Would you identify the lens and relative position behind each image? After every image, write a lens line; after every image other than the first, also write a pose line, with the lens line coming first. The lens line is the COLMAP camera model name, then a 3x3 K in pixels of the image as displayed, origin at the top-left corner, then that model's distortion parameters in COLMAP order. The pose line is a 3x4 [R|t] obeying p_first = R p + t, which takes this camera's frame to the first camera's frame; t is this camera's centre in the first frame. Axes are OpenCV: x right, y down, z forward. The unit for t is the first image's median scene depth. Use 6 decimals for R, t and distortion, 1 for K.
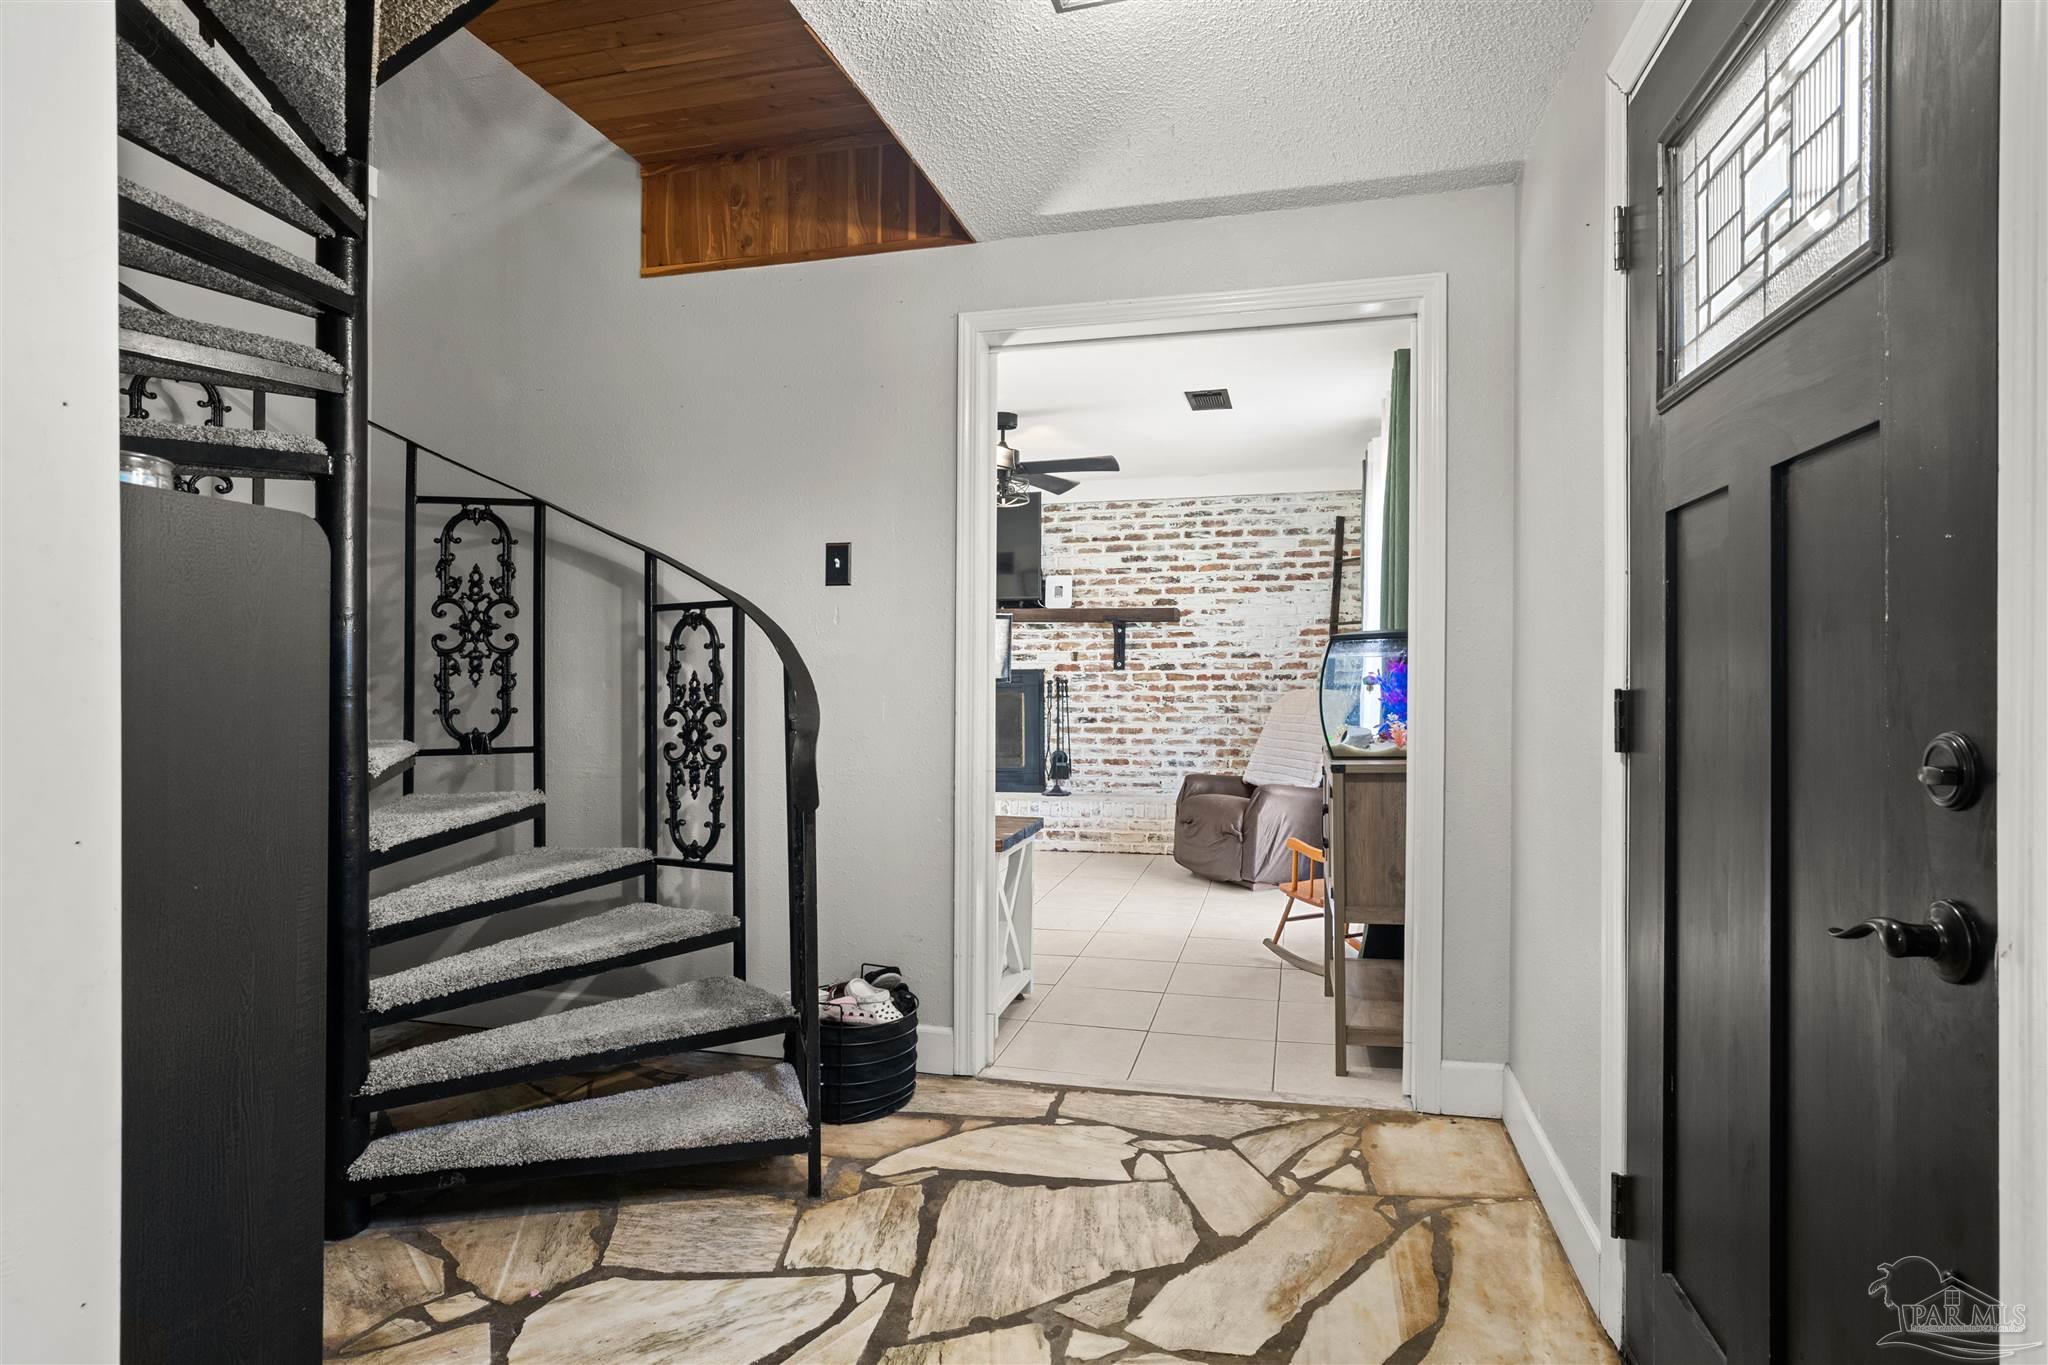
lens RADIAL K [[1049.3, 0, 1030.7], [0, 1049.3, 677.8], [0, 0, 1]] dist [-0.001167, 0.002903]
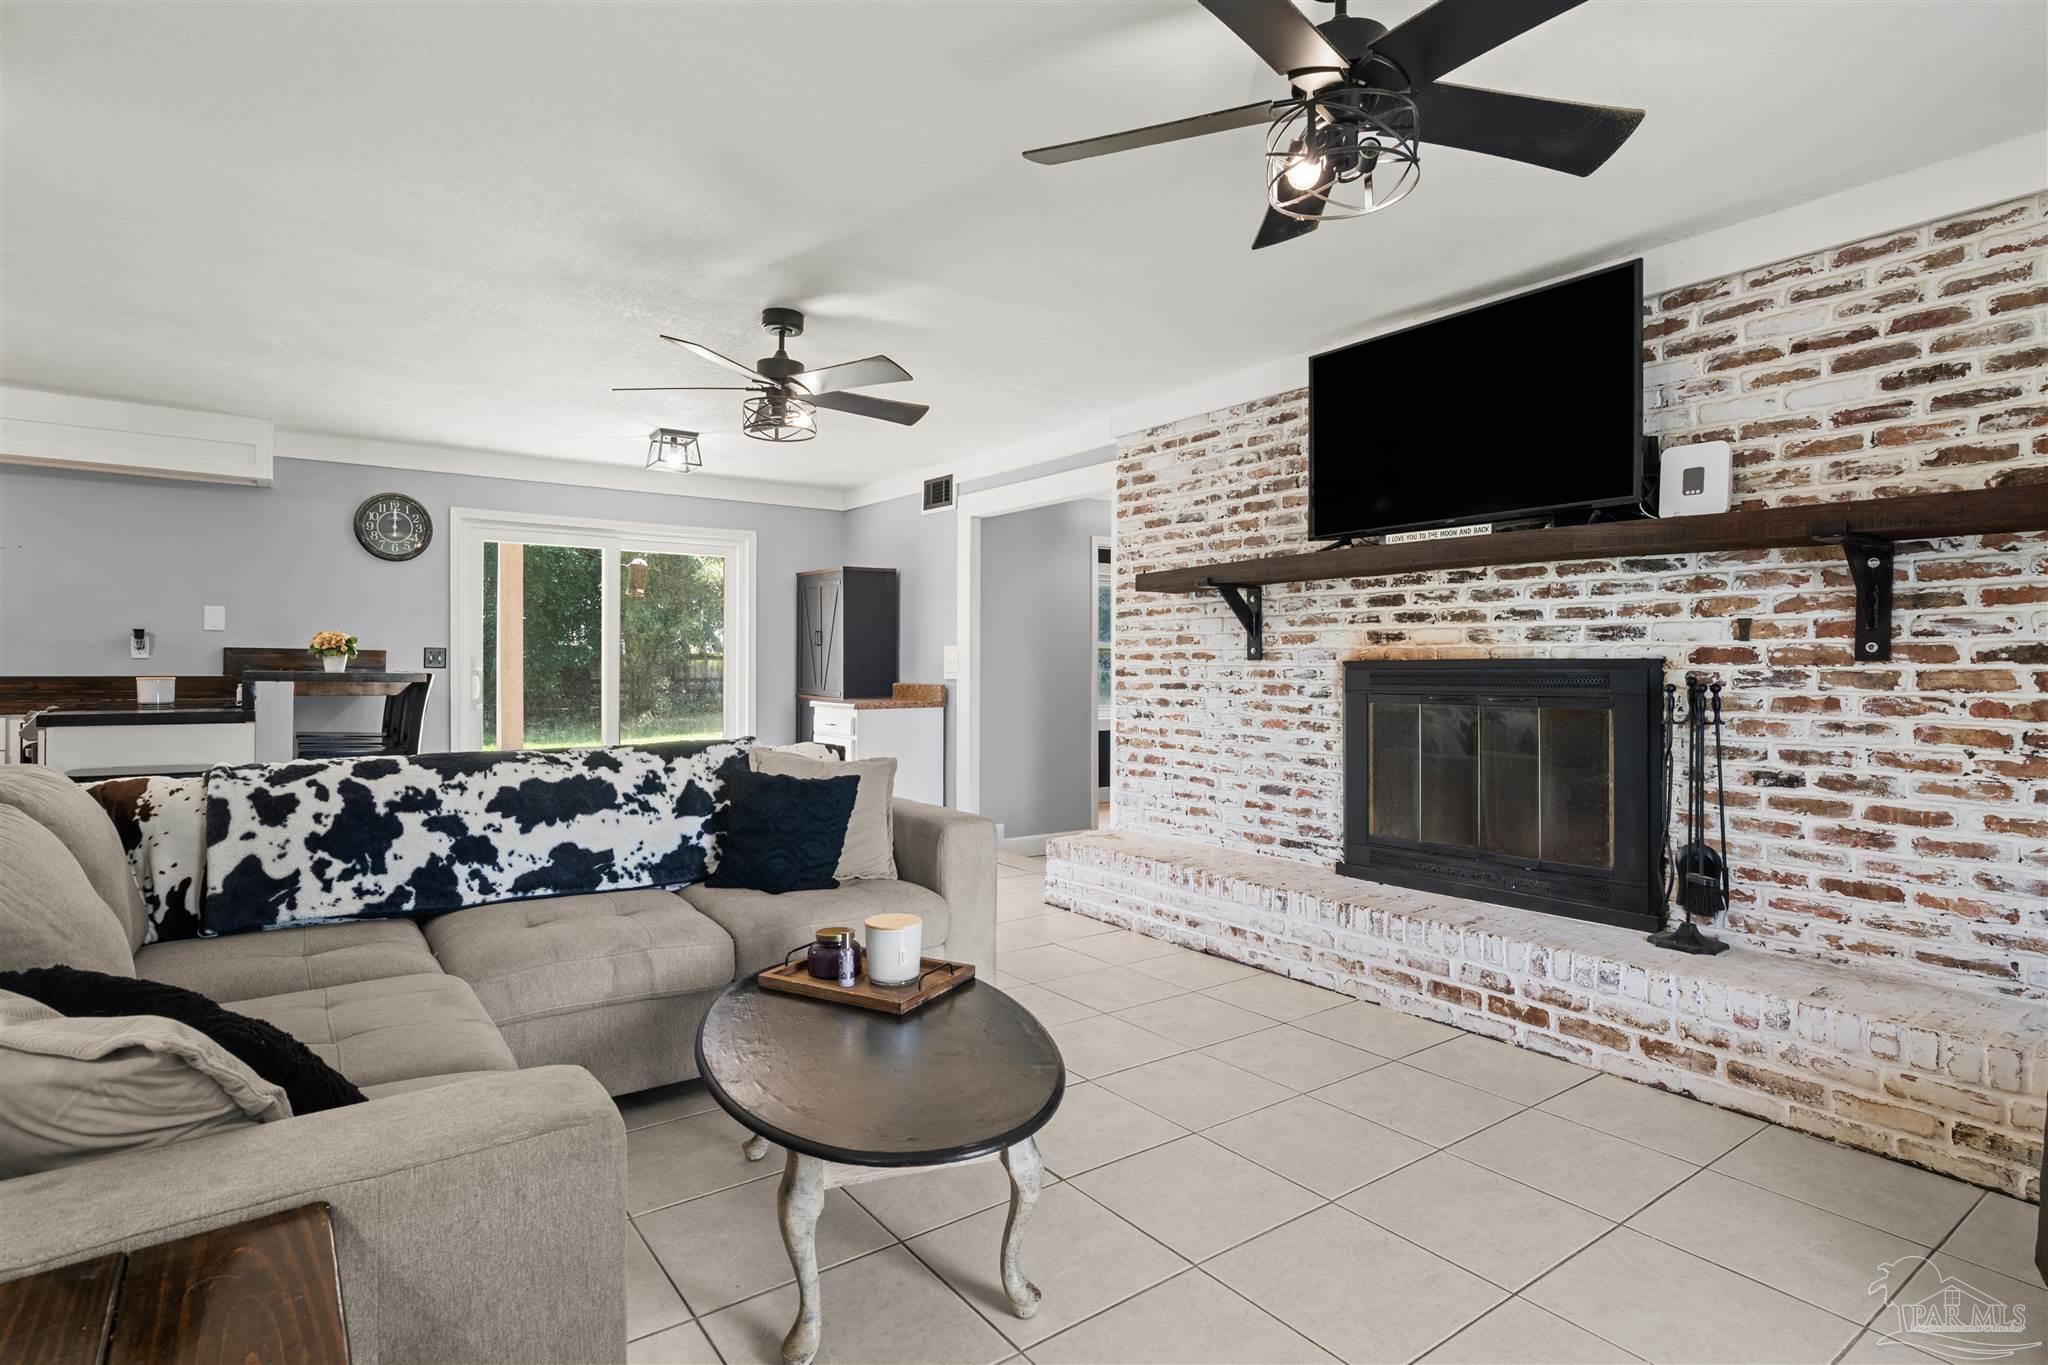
lens RADIAL K [[1049.3, 0, 1000.1], [0, 1049.3, 658.1], [0, 0, 1]] dist [-0.001167, 0.002903]
pose [[0.747693, 0.004035, -0.664033, 0.101201], [-0.010754, 0.999924, -0.006034, -0.002731], [0.663958, 0.011653, 0.747679, 0.479998]]
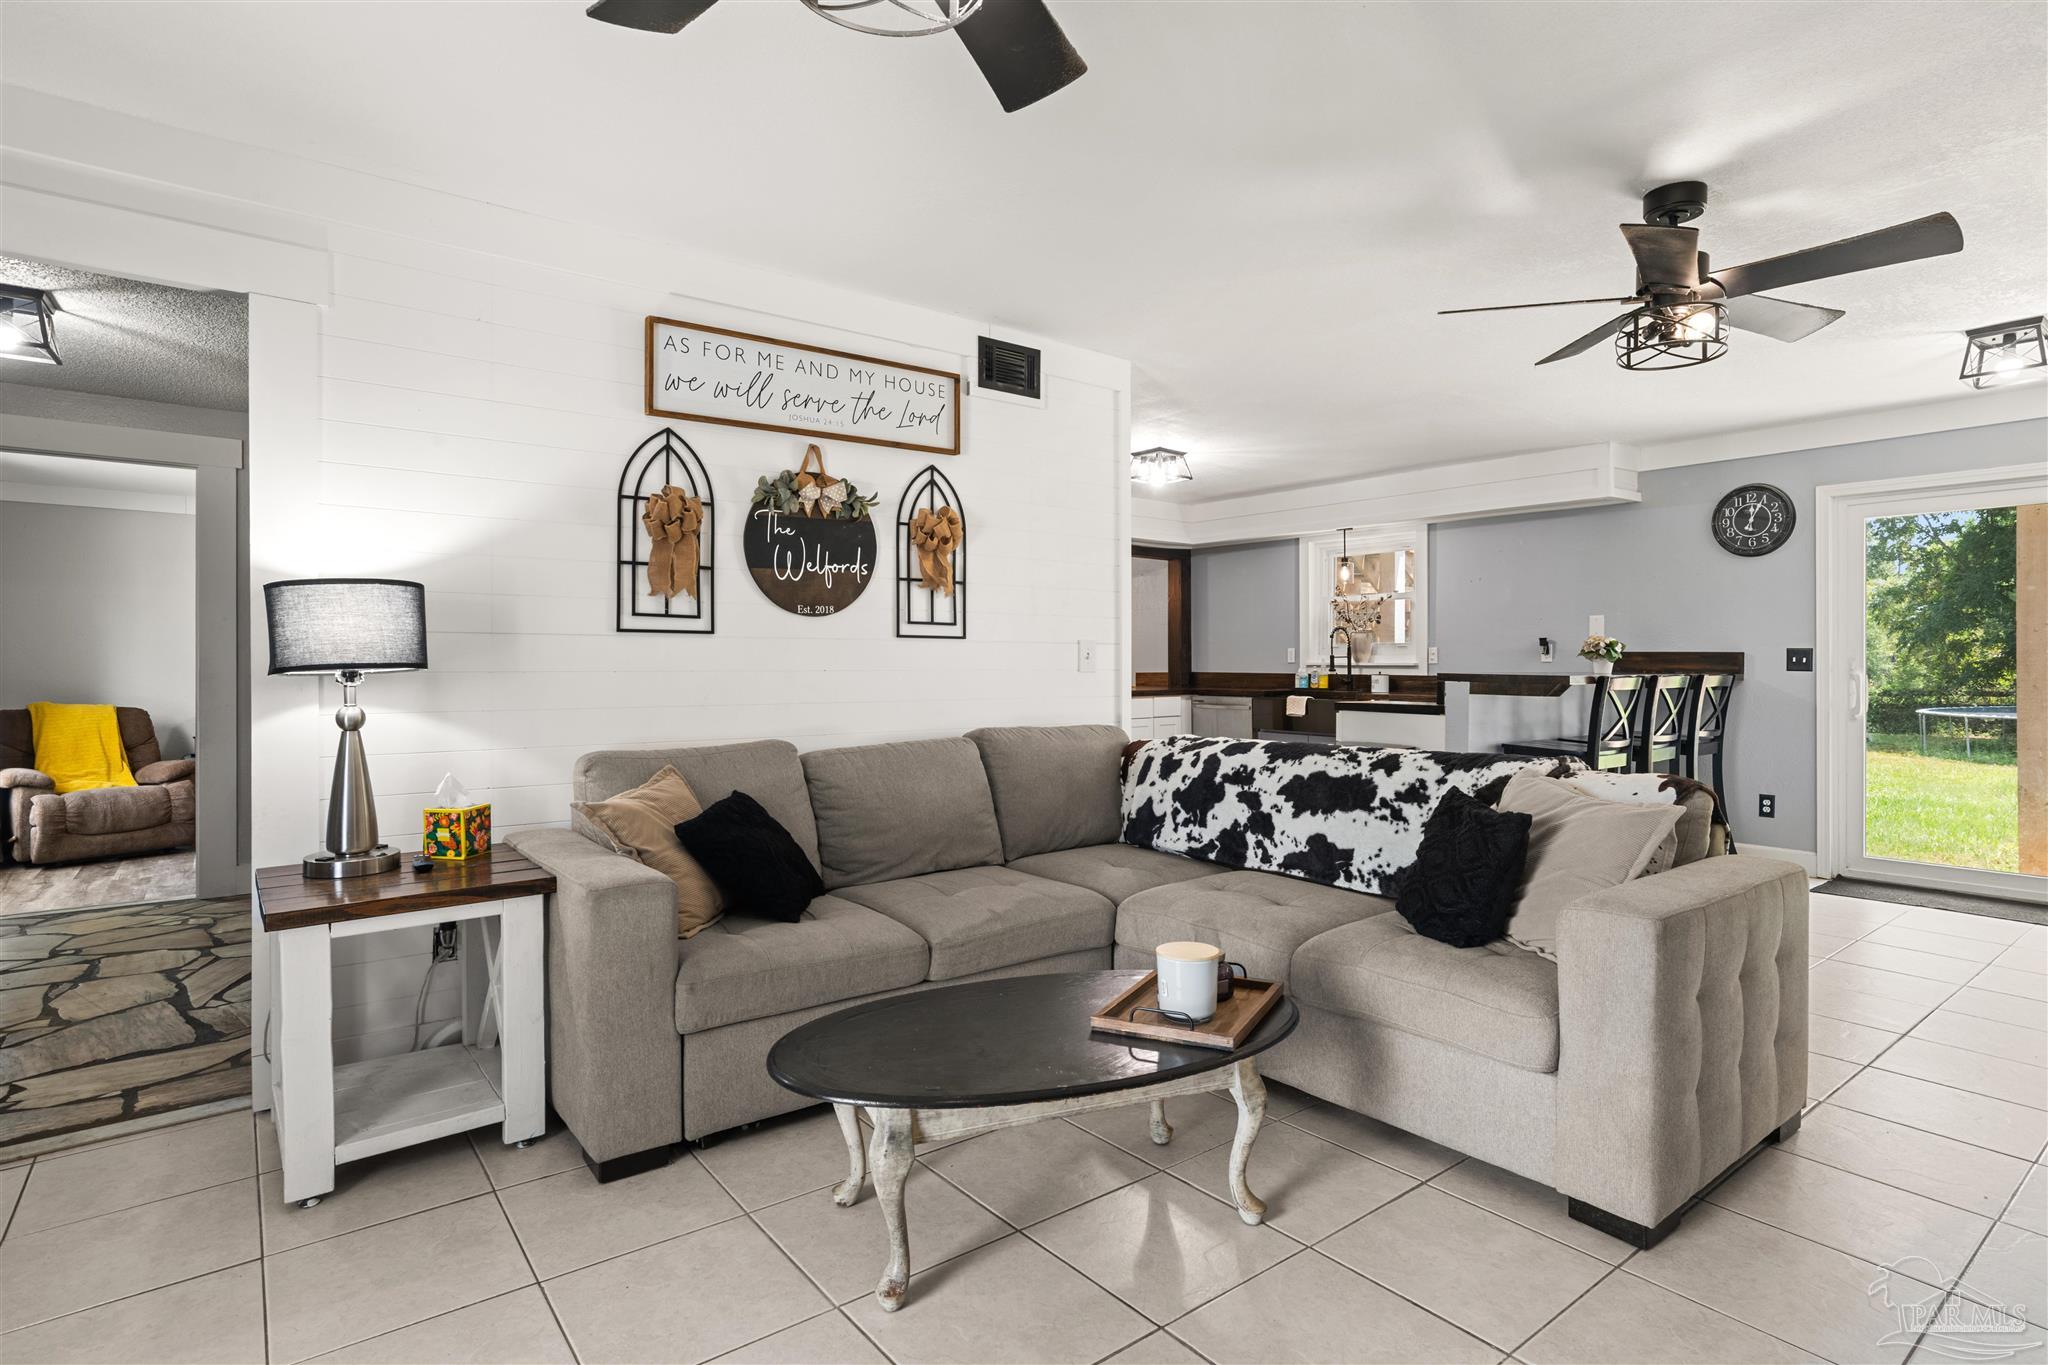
lens RADIAL K [[1049.3, 0, 1067.2], [0, 1049.3, 660.0], [0, 0, 1]] dist [-0.001167, 0.002903]
pose [[-0.605448, 0.002368, -0.795882, 0.120581], [-0.001620, 0.999990, 0.004207, -0.006546], [0.795884, 0.003837, -0.605438, 1.004448]]
